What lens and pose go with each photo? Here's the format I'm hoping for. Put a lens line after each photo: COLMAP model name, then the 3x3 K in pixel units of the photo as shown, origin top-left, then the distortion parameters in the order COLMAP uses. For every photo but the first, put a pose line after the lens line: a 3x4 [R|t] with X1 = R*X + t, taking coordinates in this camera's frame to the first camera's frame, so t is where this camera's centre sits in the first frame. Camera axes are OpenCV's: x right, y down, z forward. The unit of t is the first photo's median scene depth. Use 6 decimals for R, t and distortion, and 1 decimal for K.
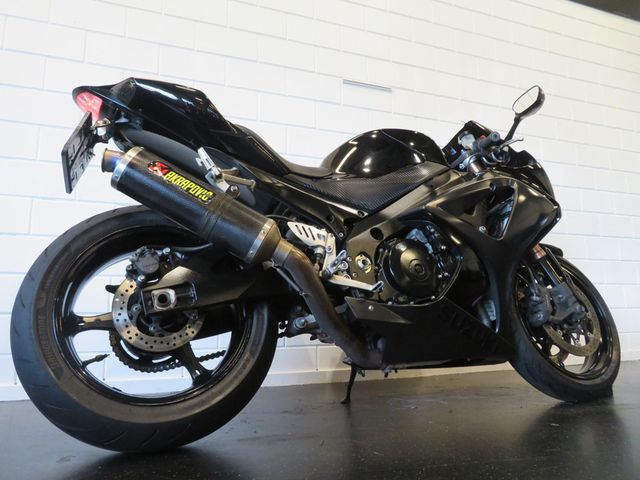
lens RADIAL K [[457.3, 0, 319.2], [0, 457.3, 240.1], [0, 0, 1]] dist [0.005746, 0.006795]
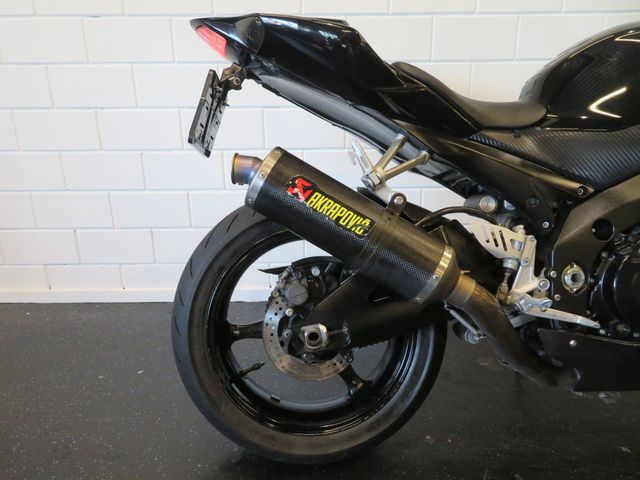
lens RADIAL K [[457.3, 0, 320.4], [0, 457.3, 239.9], [0, 0, 1]] dist [0.005746, 0.006795]
pose [[0.944138, 0.111179, -0.310231, -0.075649], [0.045434, 0.888472, 0.456675, -0.421393], [0.326404, -0.445259, 0.833789, 0.344654]]
